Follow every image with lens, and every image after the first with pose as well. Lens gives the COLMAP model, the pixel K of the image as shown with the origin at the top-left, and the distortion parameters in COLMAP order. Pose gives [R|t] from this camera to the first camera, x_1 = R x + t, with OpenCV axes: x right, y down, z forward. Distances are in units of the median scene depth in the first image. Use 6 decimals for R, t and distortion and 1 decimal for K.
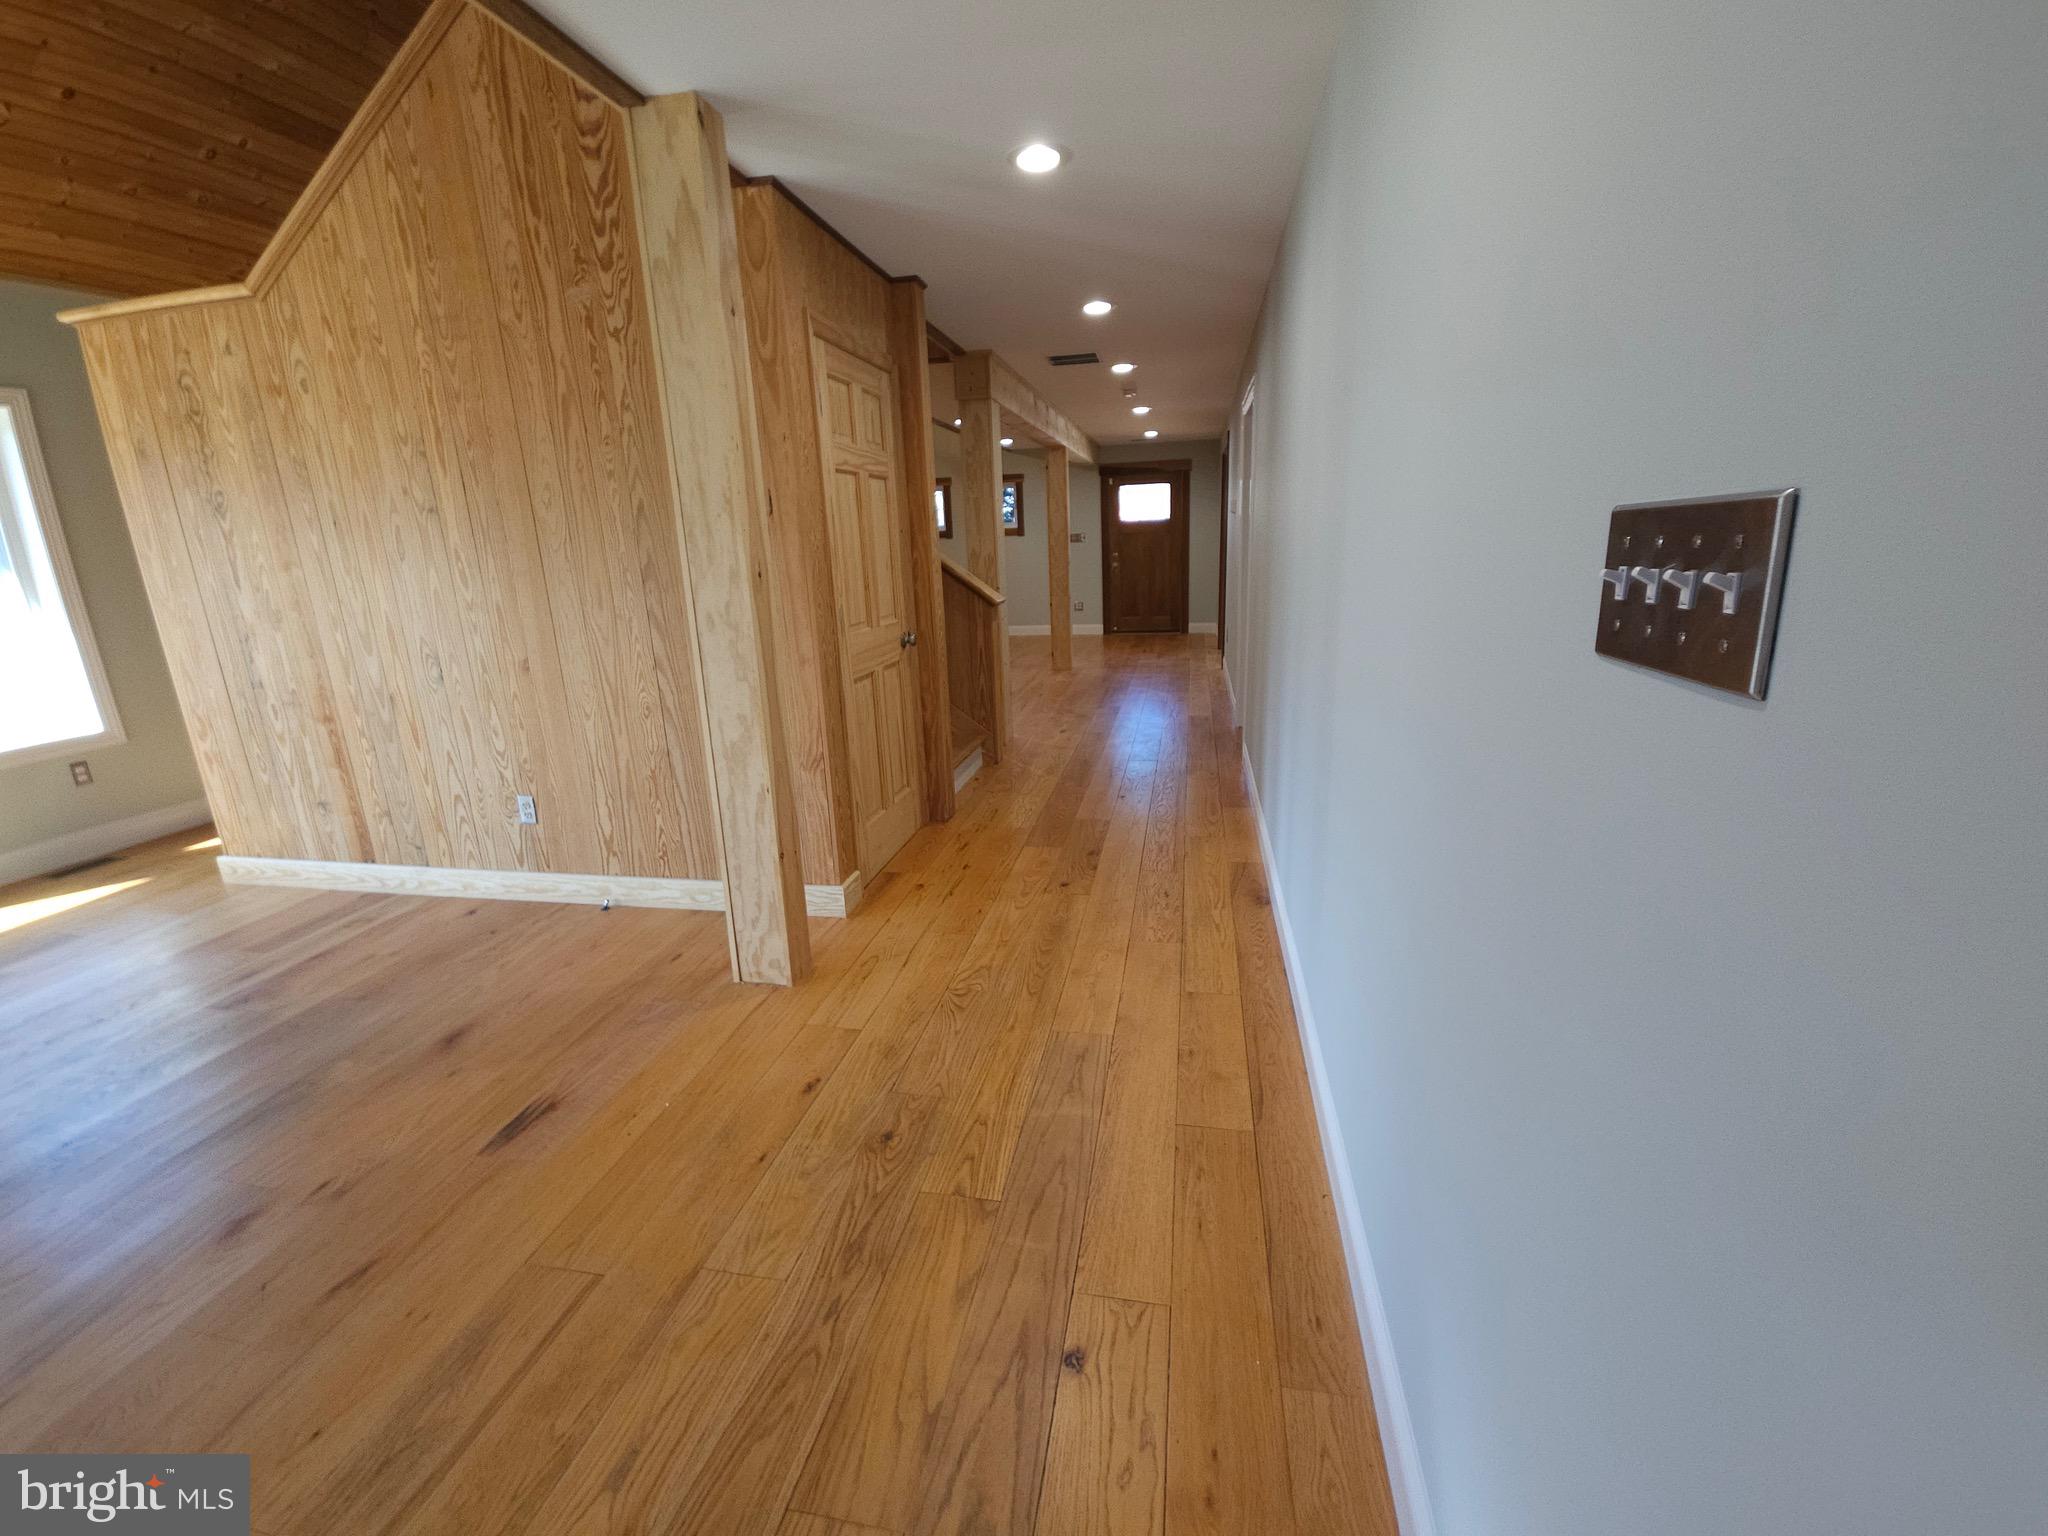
lens RADIAL K [[840.2, 0, 1034.2], [0, 840.2, 749.8], [0, 0, 1]] dist [0.016268, -0.008947]
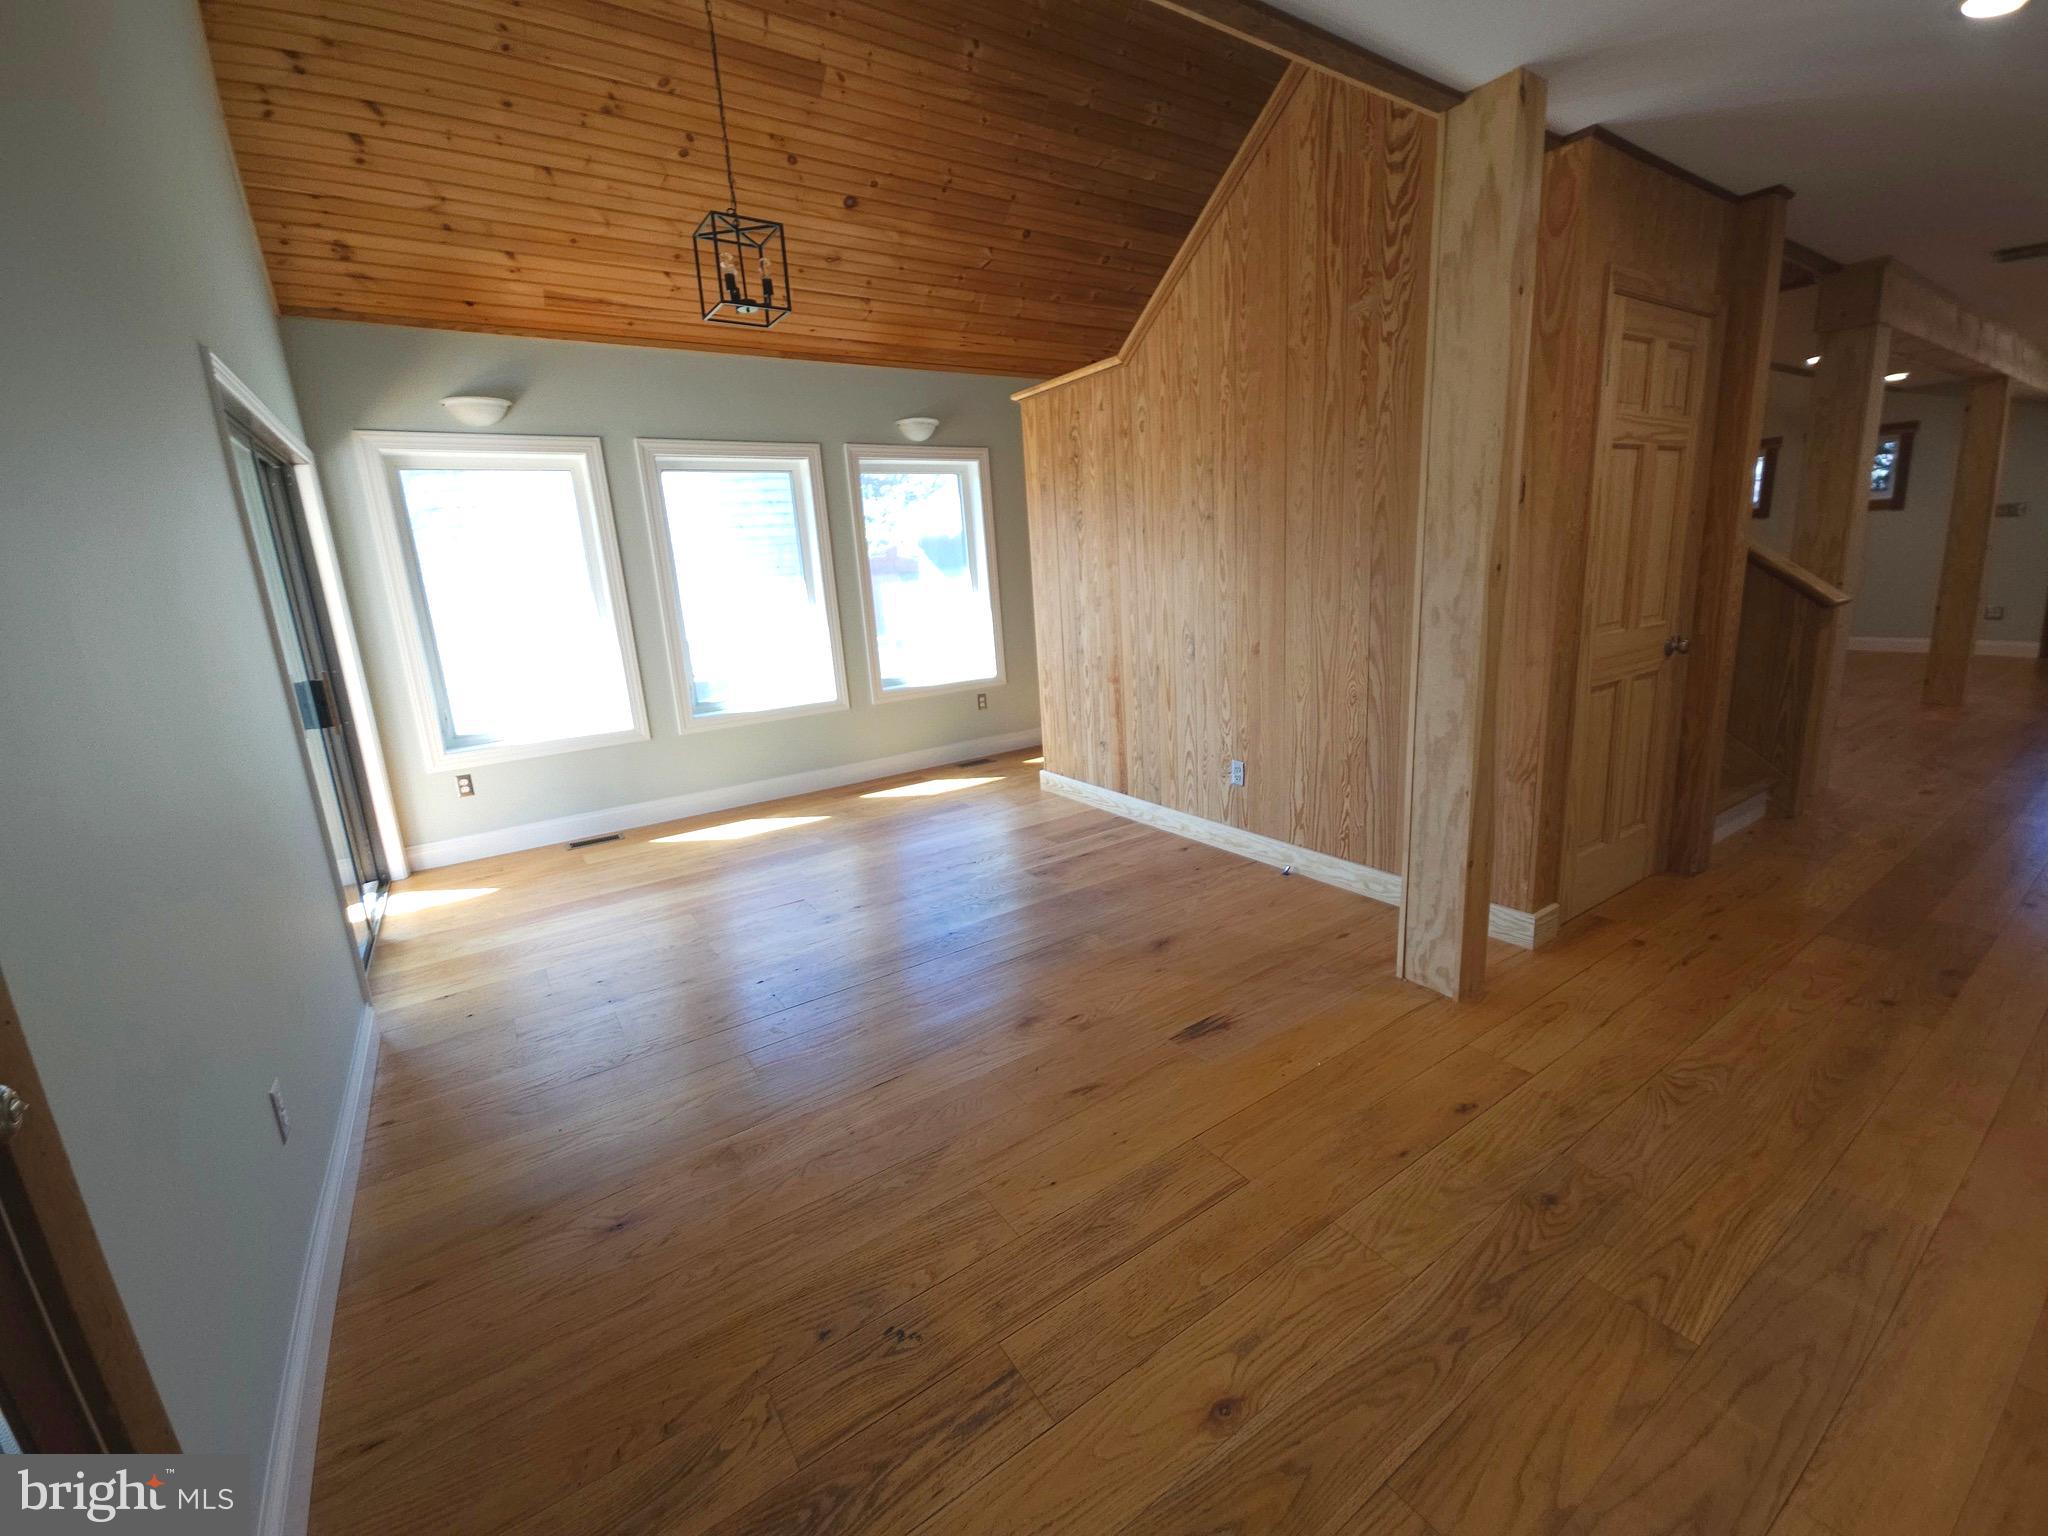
lens RADIAL K [[840.2, 0, 1018.8], [0, 840.2, 751.0], [0, 0, 1]] dist [0.016268, -0.008947]
pose [[0.696883, 0.146682, -0.702024, -0.004961], [-0.140541, 0.987813, 0.066884, 0.006394], [0.703279, 0.052053, 0.709005, -0.033252]]
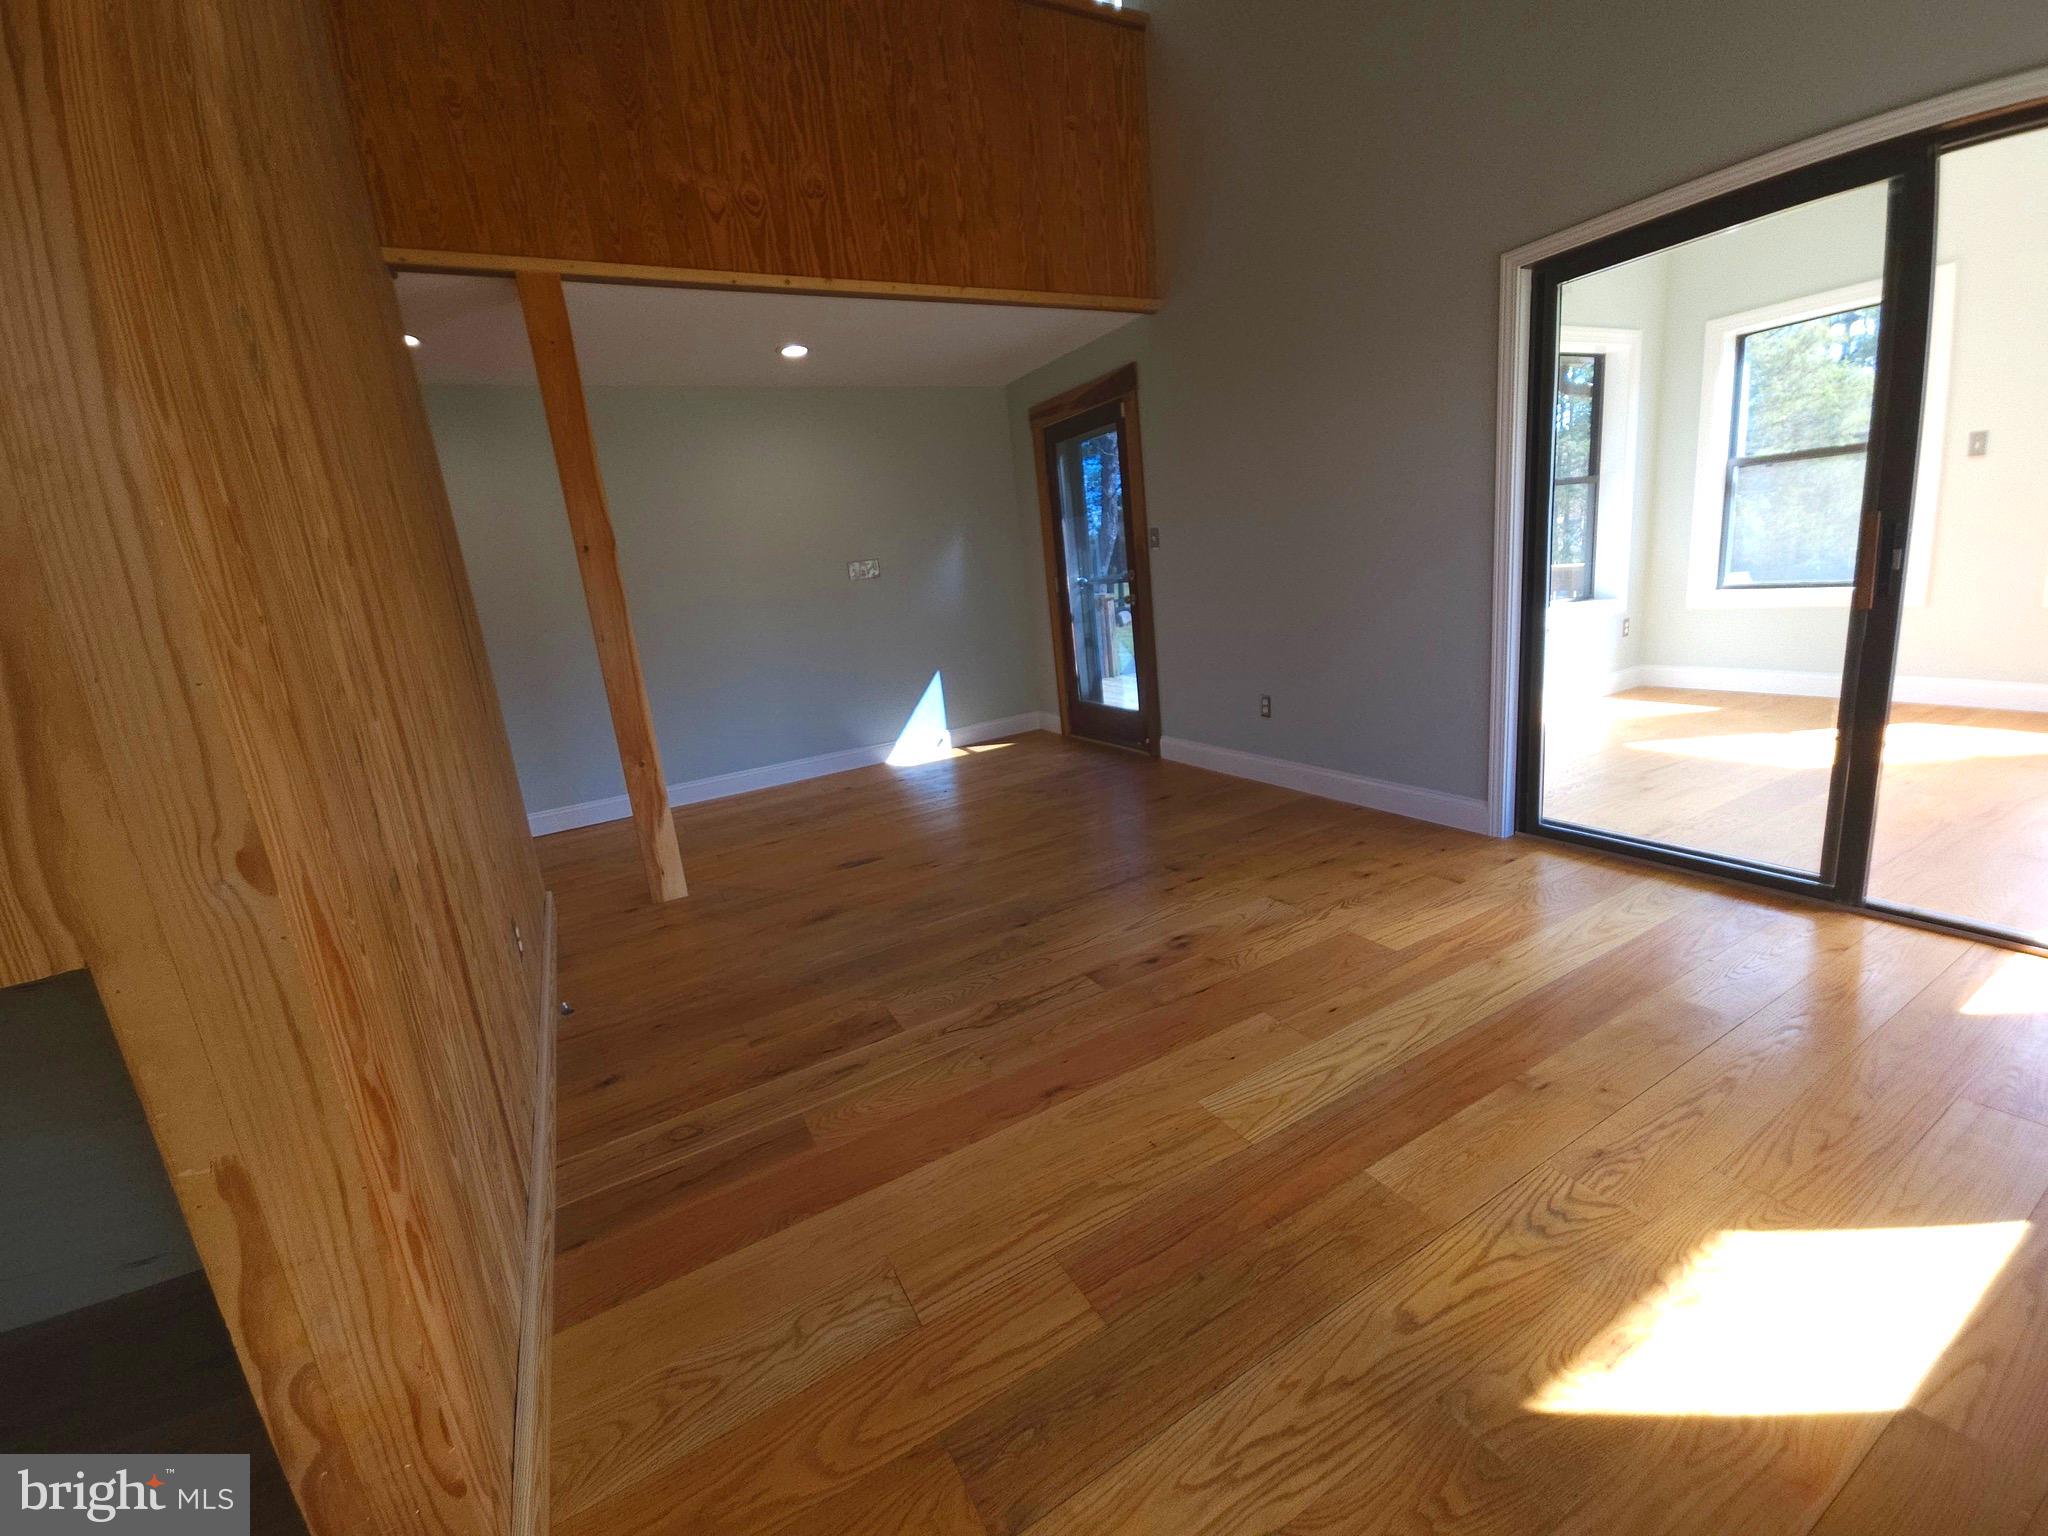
lens RADIAL K [[840.2, 0, 1026.1], [0, 840.2, 764.7], [0, 0, 1]] dist [0.016268, -0.008947]
pose [[-0.635516, -0.074149, 0.768519, -1.510049], [0.310575, 0.886746, 0.342381, -0.173325], [-0.706868, 0.456271, -0.540513, 1.110869]]
